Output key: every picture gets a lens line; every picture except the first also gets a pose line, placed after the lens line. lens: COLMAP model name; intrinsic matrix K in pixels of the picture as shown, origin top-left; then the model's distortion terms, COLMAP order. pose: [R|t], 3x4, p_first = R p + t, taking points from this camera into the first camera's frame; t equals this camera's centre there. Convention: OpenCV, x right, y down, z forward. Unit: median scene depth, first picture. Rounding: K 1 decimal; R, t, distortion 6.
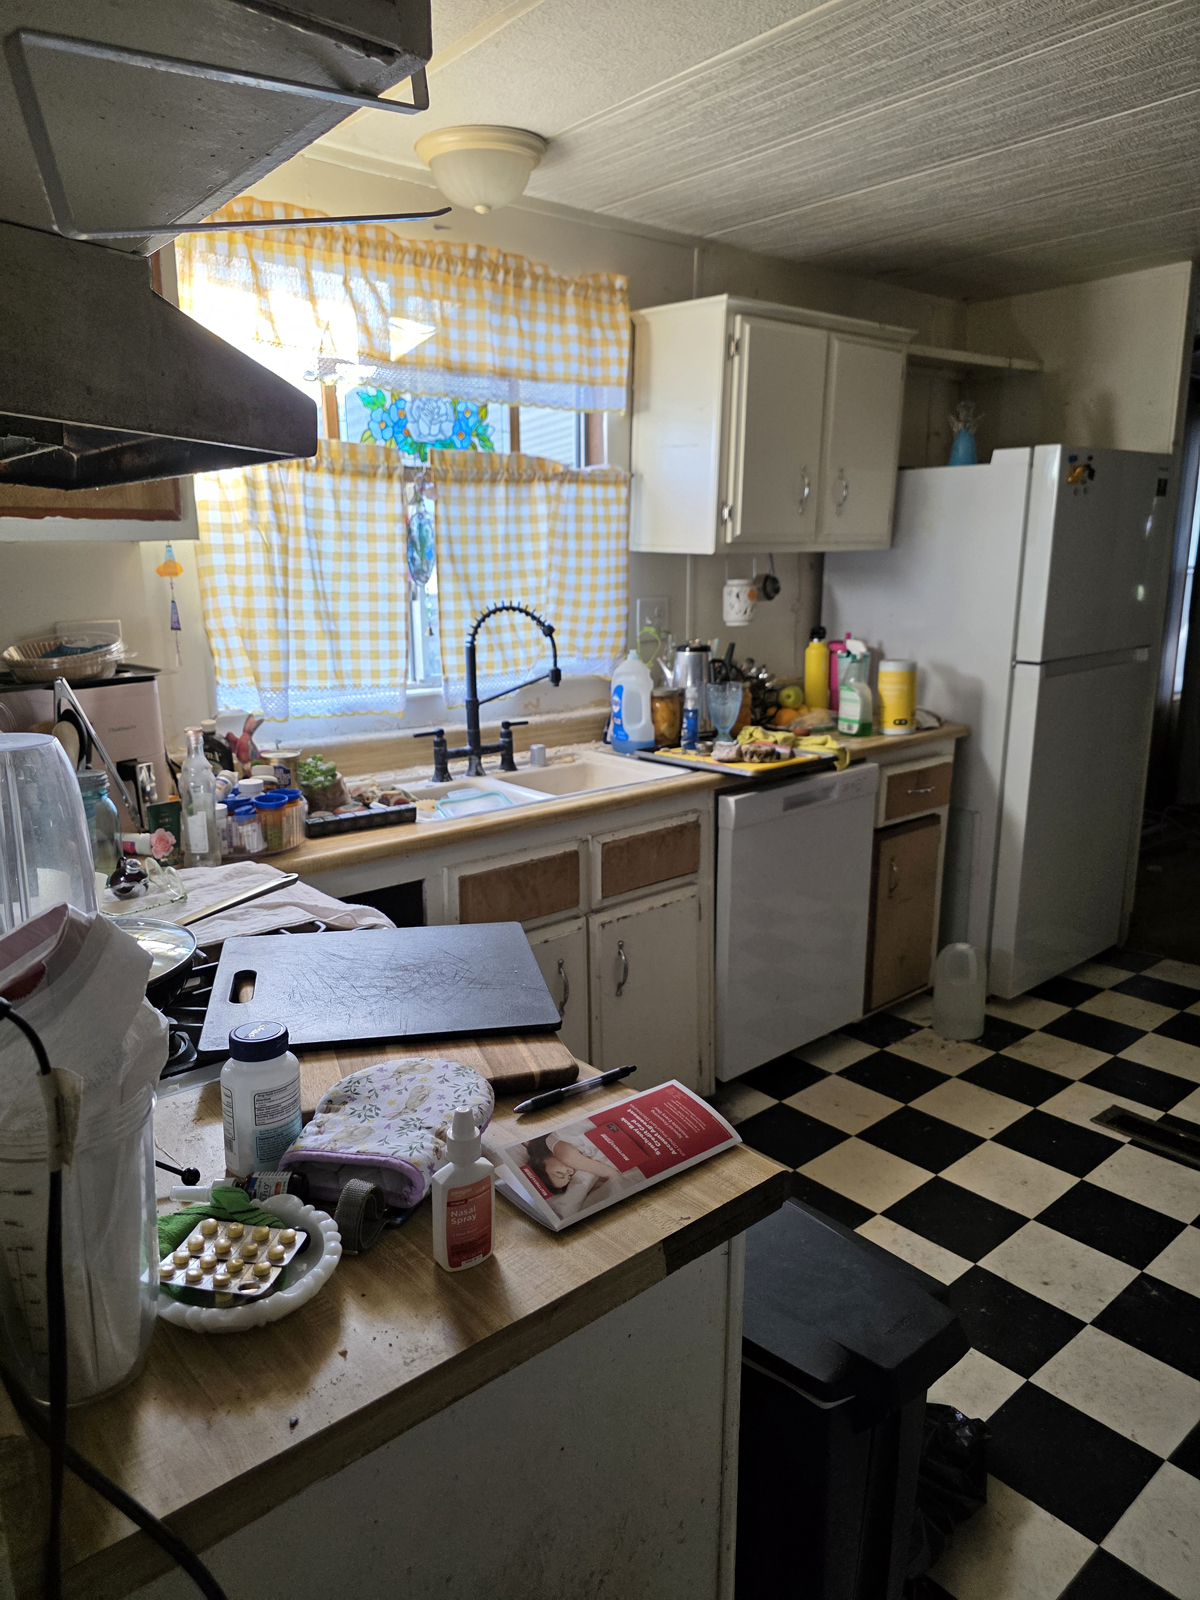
lens RADIAL K [[1144.7, 0, 597.5], [0, 1144.7, 793.0], [0, 0, 1]] dist [0.055468, 0.002280]
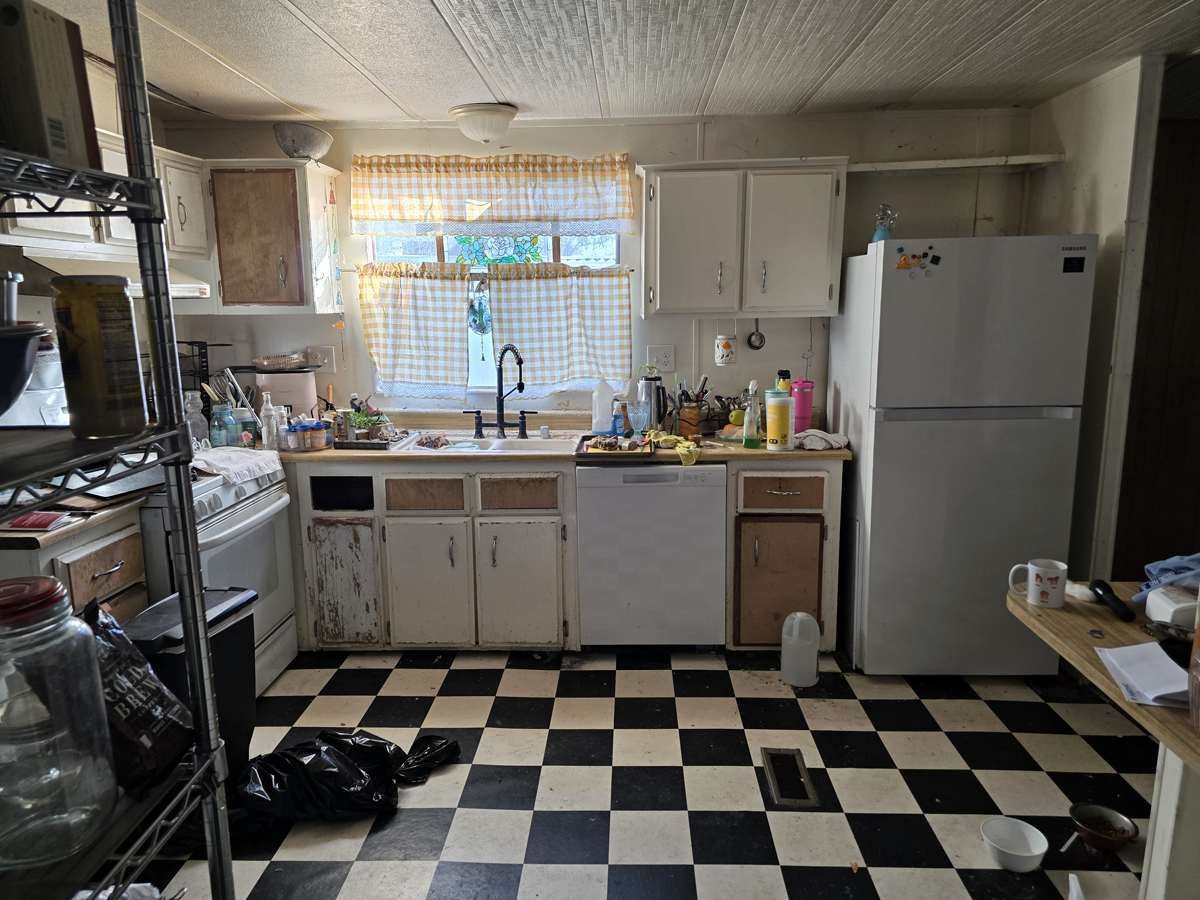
lens RADIAL K [[812.5, 0, 606.1], [0, 812.5, 446.6], [0, 0, 1]] dist [0.059755, -0.056467]
pose [[0.721580, 0.121054, -0.681666, 0.915198], [-0.143409, 0.989375, 0.023892, -0.058131], [0.677315, 0.080517, 0.731274, 0.168242]]
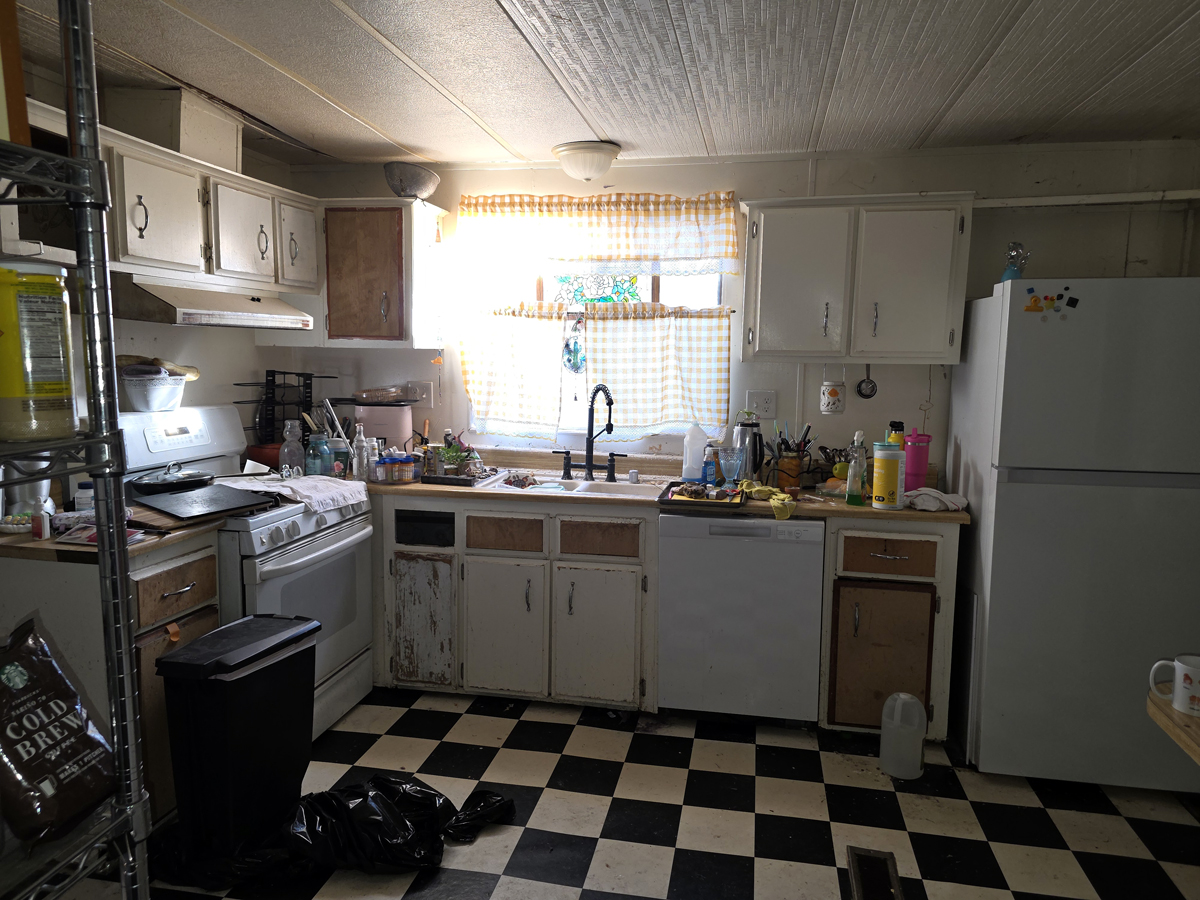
lens RADIAL K [[812.5, 0, 606.1], [0, 812.5, 446.6], [0, 0, 1]] dist [0.059755, -0.056467]
pose [[0.604438, 0.108239, -0.789265, 0.908535], [-0.189475, 0.981830, -0.010457, -0.059961], [0.773792, 0.155867, 0.613964, 0.245079]]
